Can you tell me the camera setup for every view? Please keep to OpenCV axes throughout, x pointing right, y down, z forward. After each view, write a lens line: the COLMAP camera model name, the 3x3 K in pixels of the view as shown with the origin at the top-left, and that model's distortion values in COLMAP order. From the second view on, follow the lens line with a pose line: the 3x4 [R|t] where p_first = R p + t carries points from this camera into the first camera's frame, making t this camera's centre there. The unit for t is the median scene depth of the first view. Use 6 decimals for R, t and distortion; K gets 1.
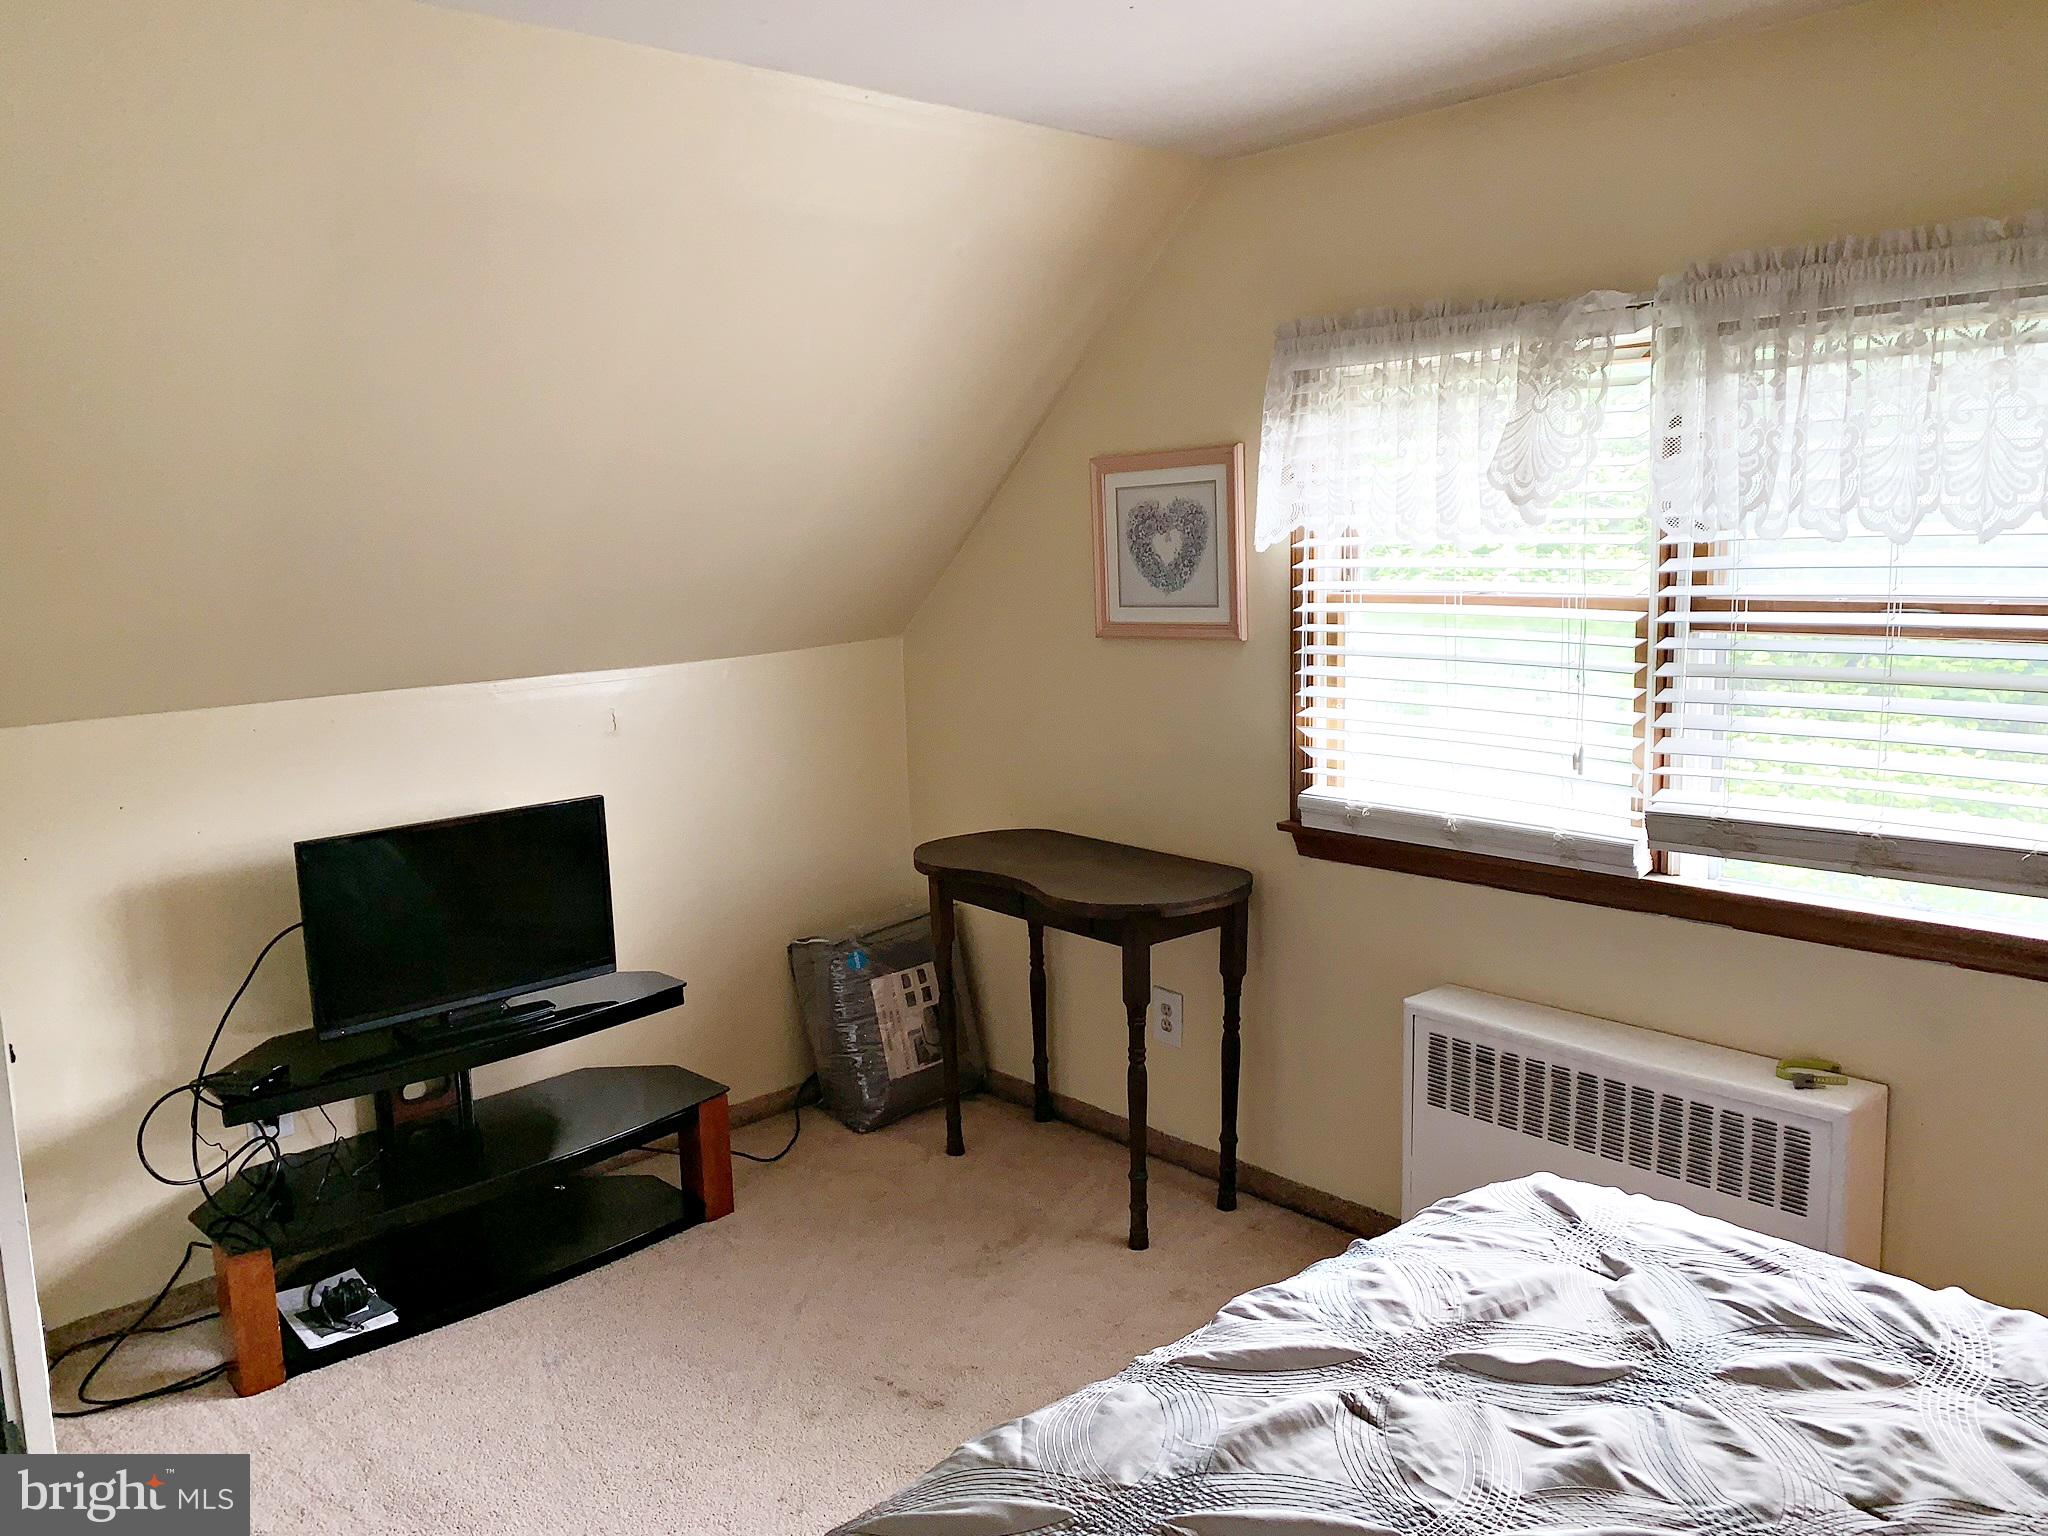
lens RADIAL K [[1549.5, 0, 1002.9], [0, 1549.5, 764.8], [0, 0, 1]] dist [0.063640, -0.070795]
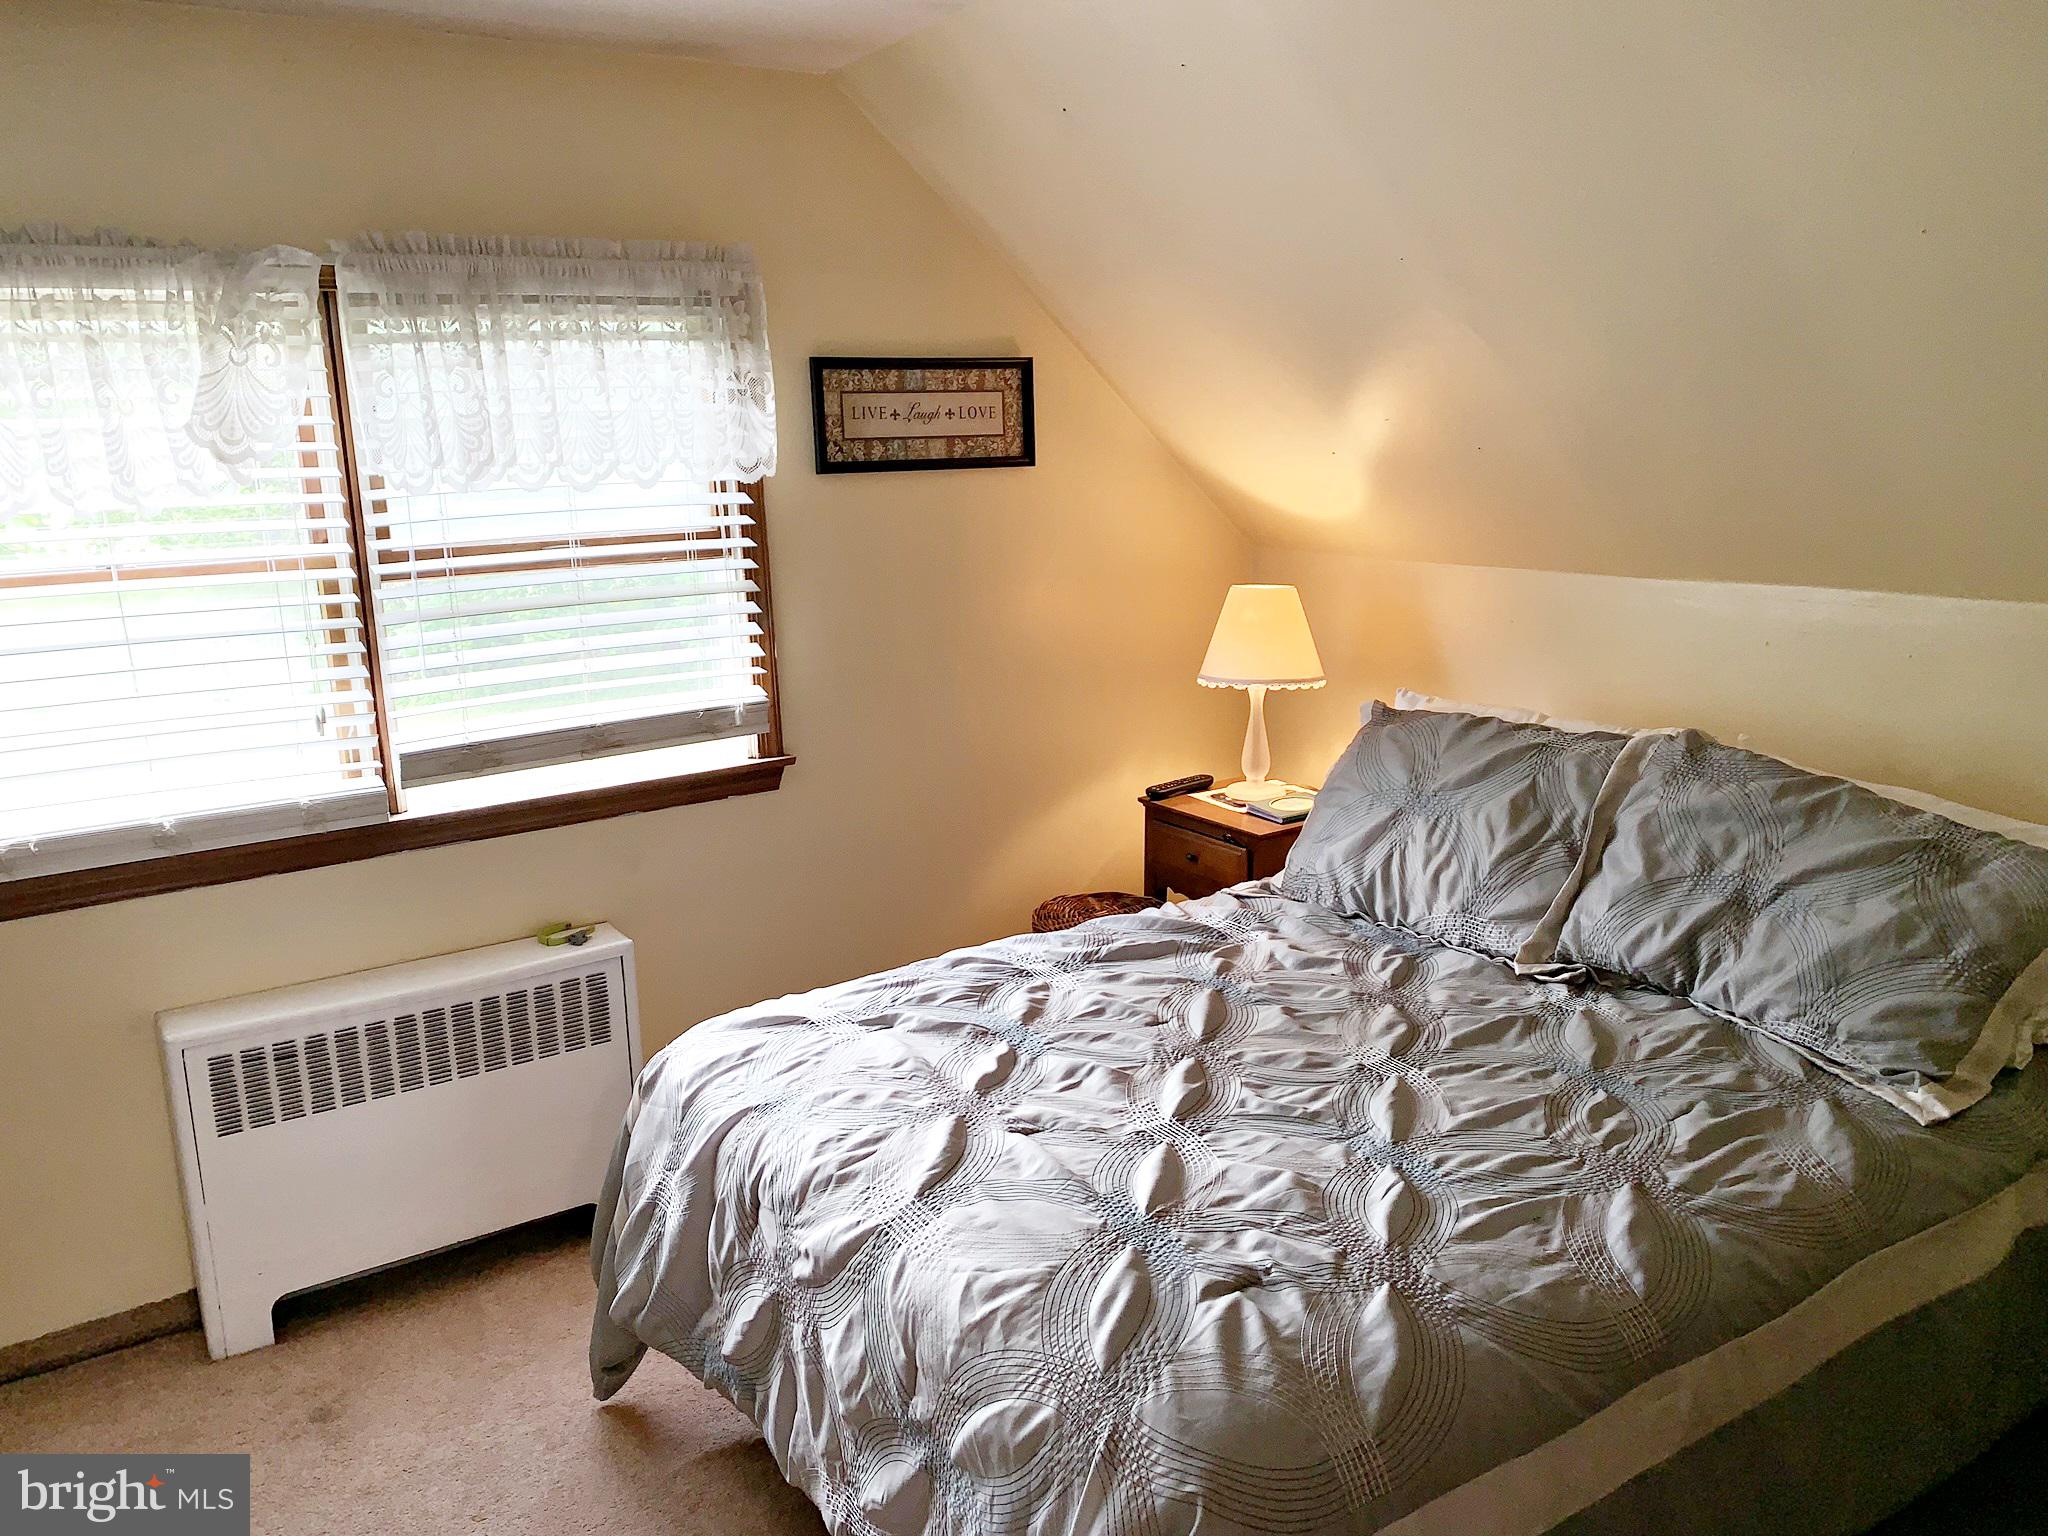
lens RADIAL K [[1549.5, 0, 1001.9], [0, 1549.5, 775.5], [0, 0, 1]] dist [0.063640, -0.070795]
pose [[0.166376, -0.192500, 0.967090, -0.565366], [0.189094, 0.968785, 0.160307, -0.050741], [-0.967762, 0.156200, 0.197583, 0.414021]]
